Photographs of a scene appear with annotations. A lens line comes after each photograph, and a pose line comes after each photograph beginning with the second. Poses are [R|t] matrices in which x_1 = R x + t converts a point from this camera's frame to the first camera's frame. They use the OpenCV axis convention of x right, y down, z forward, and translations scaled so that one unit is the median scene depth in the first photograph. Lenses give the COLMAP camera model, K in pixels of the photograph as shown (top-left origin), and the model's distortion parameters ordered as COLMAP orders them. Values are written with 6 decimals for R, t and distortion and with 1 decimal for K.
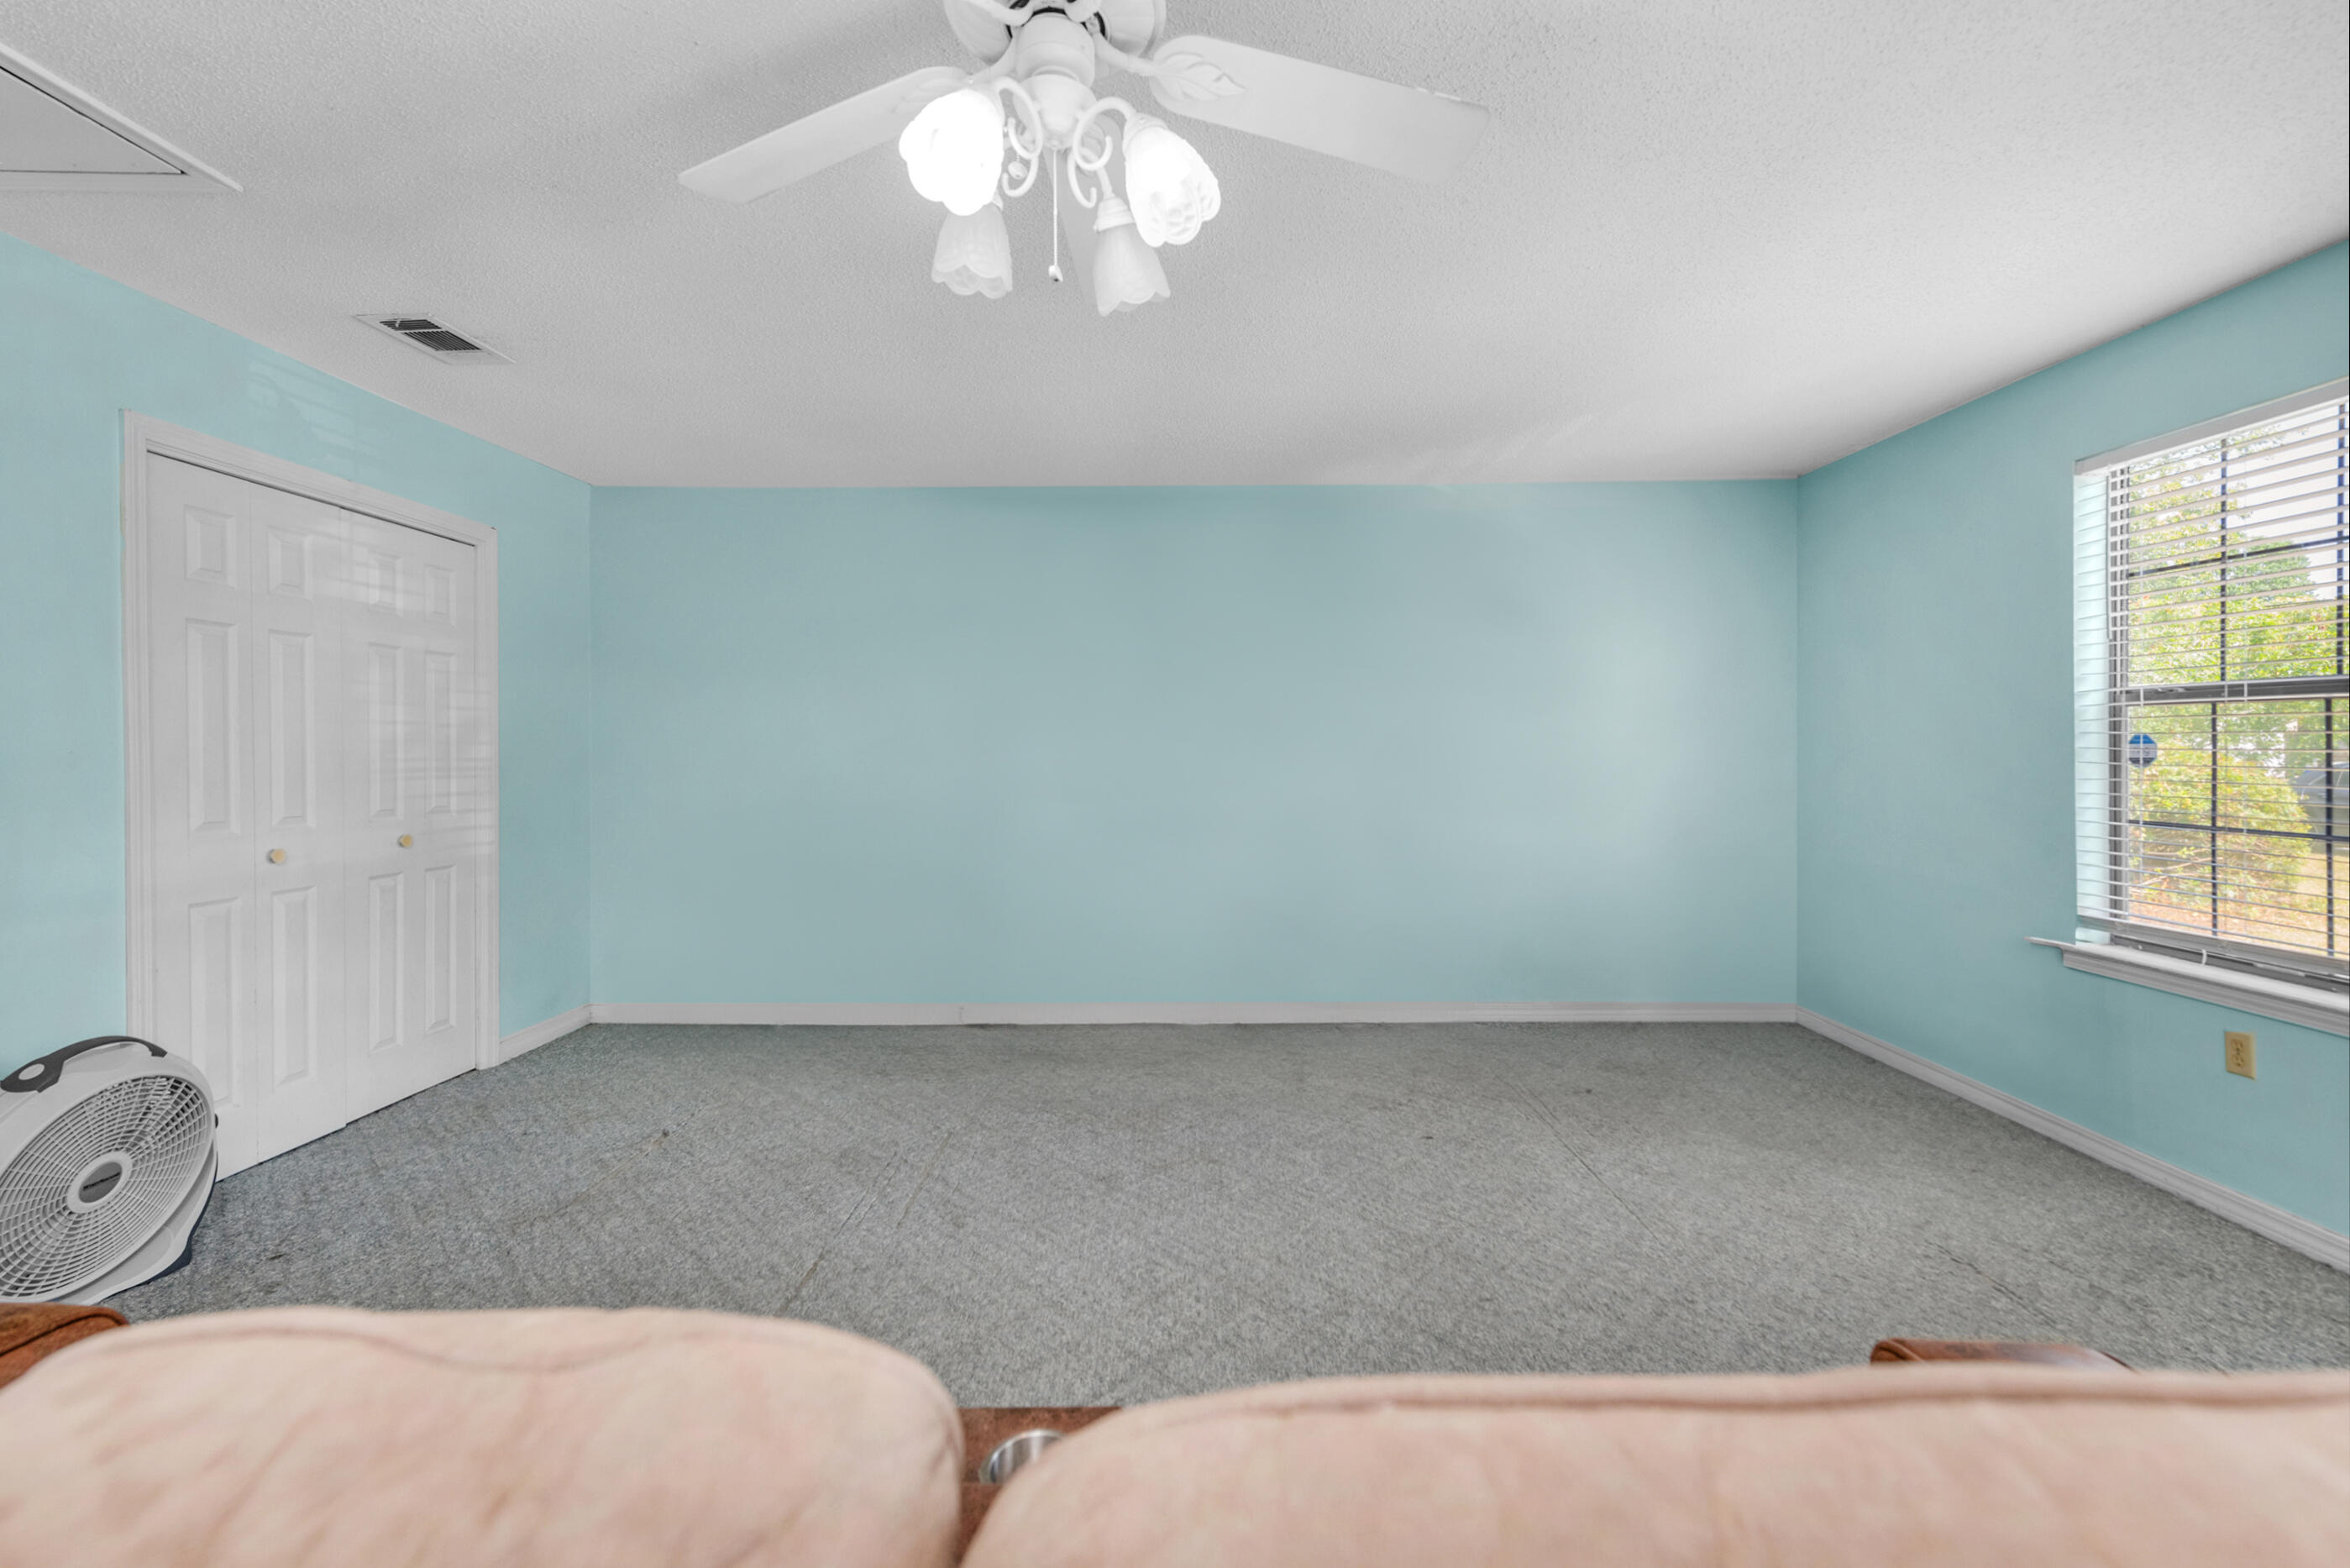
lens RADIAL K [[985.3, 0, 1178.2], [0, 985.3, 768.3], [0, 0, 1]] dist [0.019308, -0.006573]
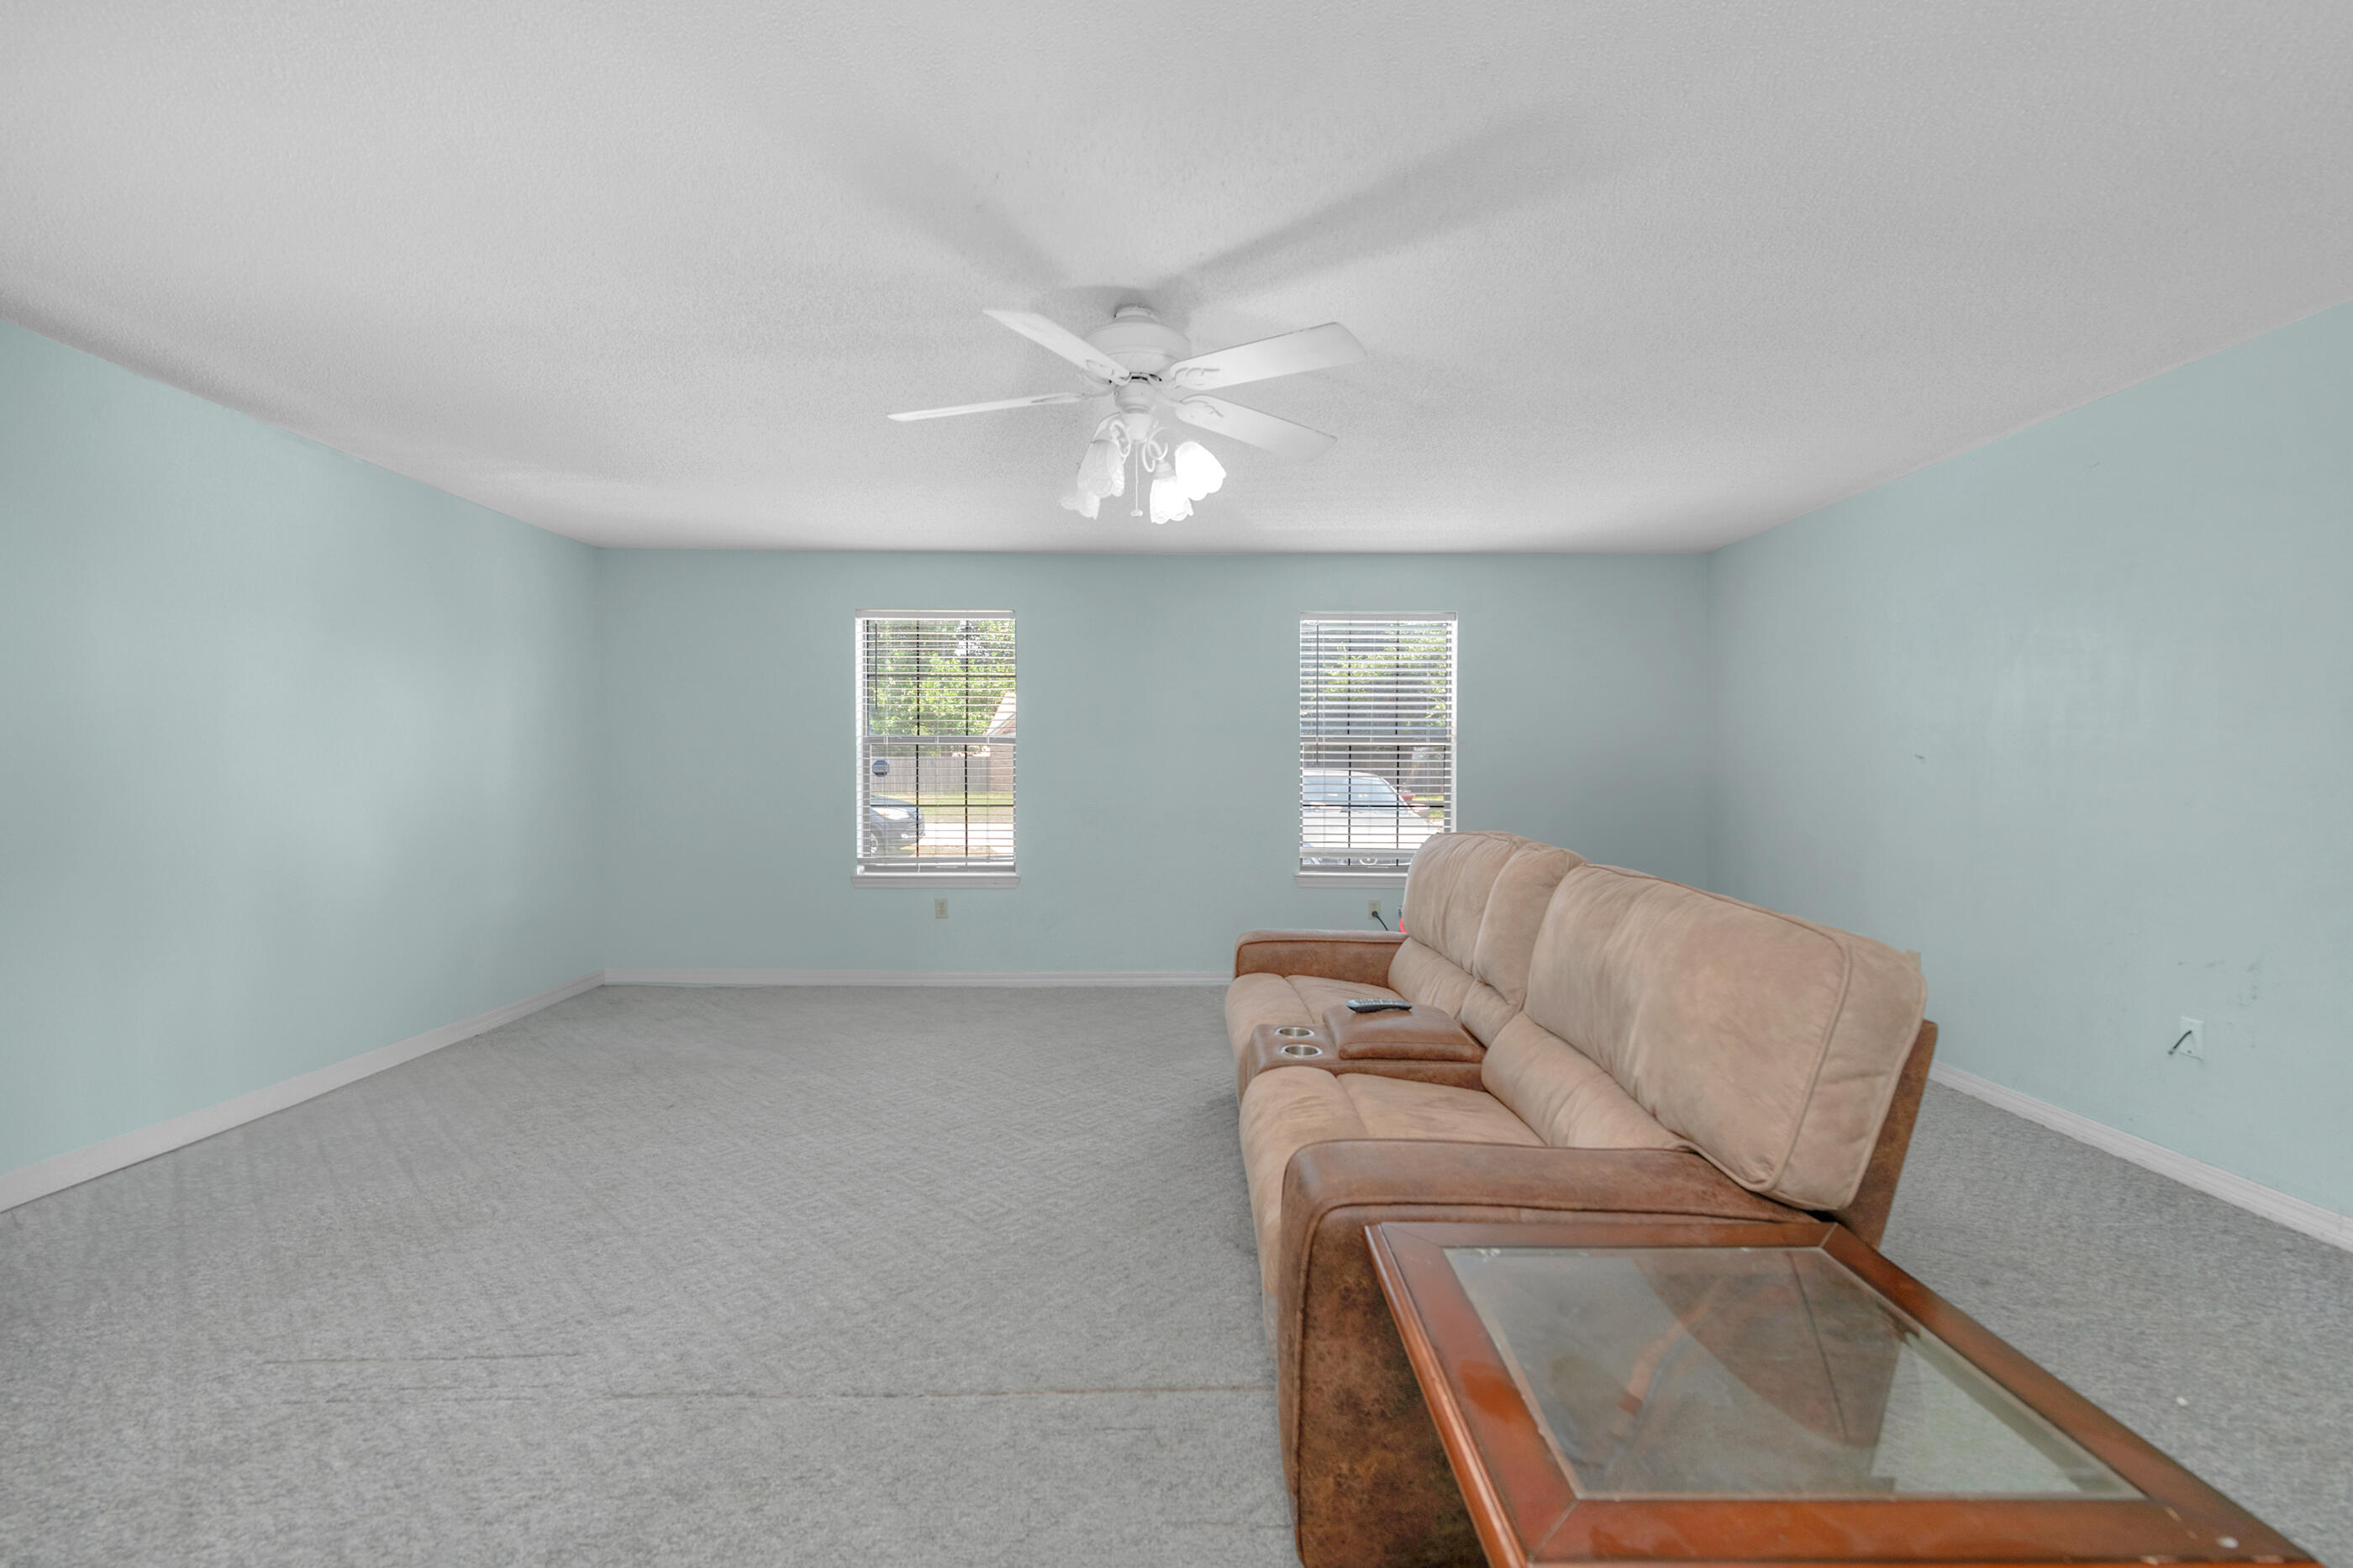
lens RADIAL K [[986.5, 0, 1179.7], [0, 986.5, 768.3], [0, 0, 1]] dist [0.019308, -0.006573]
pose [[-0.011540, 0.008596, 0.999896, -0.932950], [0.021443, 0.999735, -0.008347, 0.011972], [-0.999703, 0.021345, -0.011721, 0.449730]]
